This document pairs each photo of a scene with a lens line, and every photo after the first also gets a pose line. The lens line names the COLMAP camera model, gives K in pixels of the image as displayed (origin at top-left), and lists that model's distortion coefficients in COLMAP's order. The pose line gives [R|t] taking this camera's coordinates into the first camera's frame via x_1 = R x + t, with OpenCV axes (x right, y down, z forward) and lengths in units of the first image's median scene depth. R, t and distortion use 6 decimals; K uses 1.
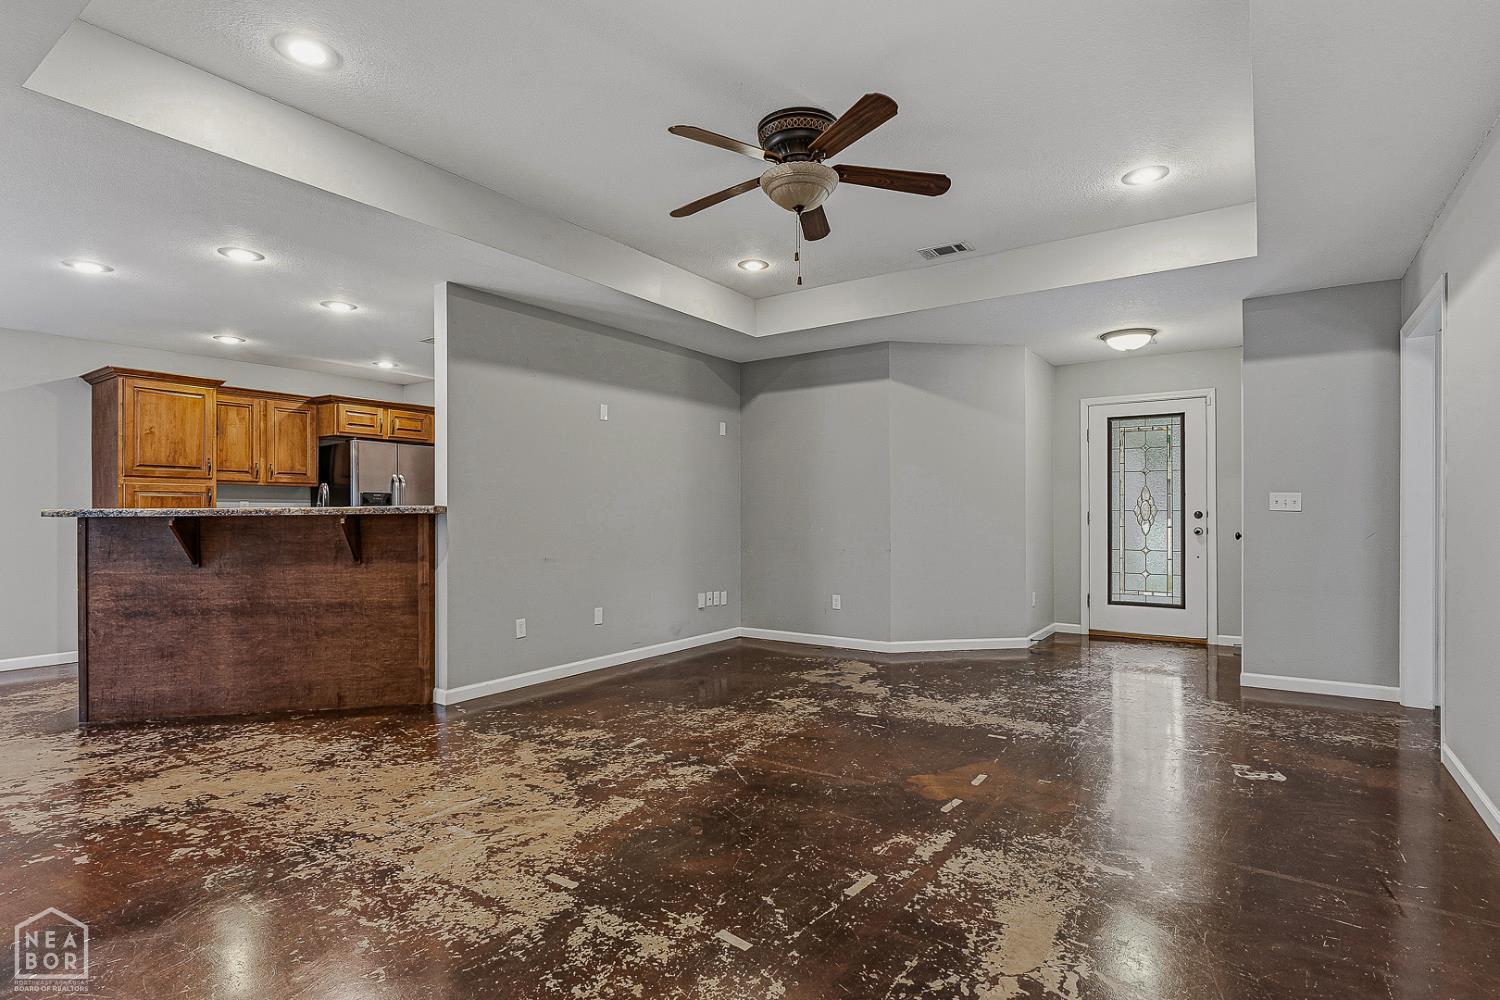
lens RADIAL K [[753.7, 0, 753.9], [0, 753.7, 507.3], [0, 0, 1]] dist [-0.003356, -0.000219]
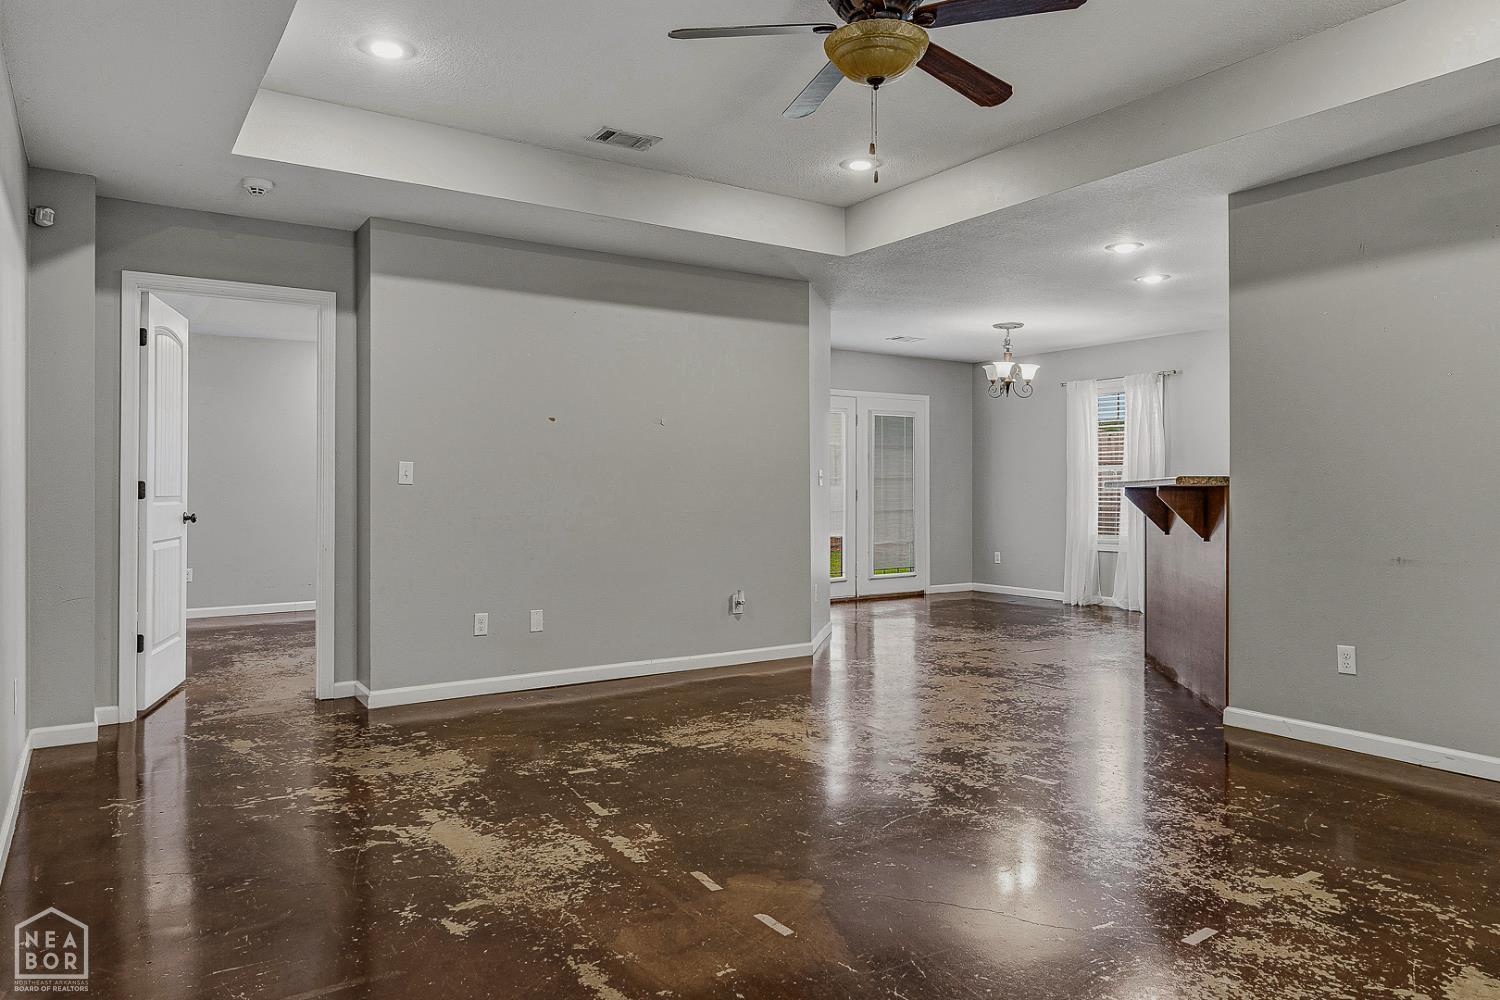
lens RADIAL K [[981.0, 0, 747.1], [0, 981.0, 497.0], [0, 0, 1]] dist [-0.011589, -0.001624]
pose [[-0.374092, 0.011511, -0.927320, 0.740835], [0.007989, 0.999926, 0.009189, 0.006910], [0.927357, -0.003971, -0.374156, 0.913418]]
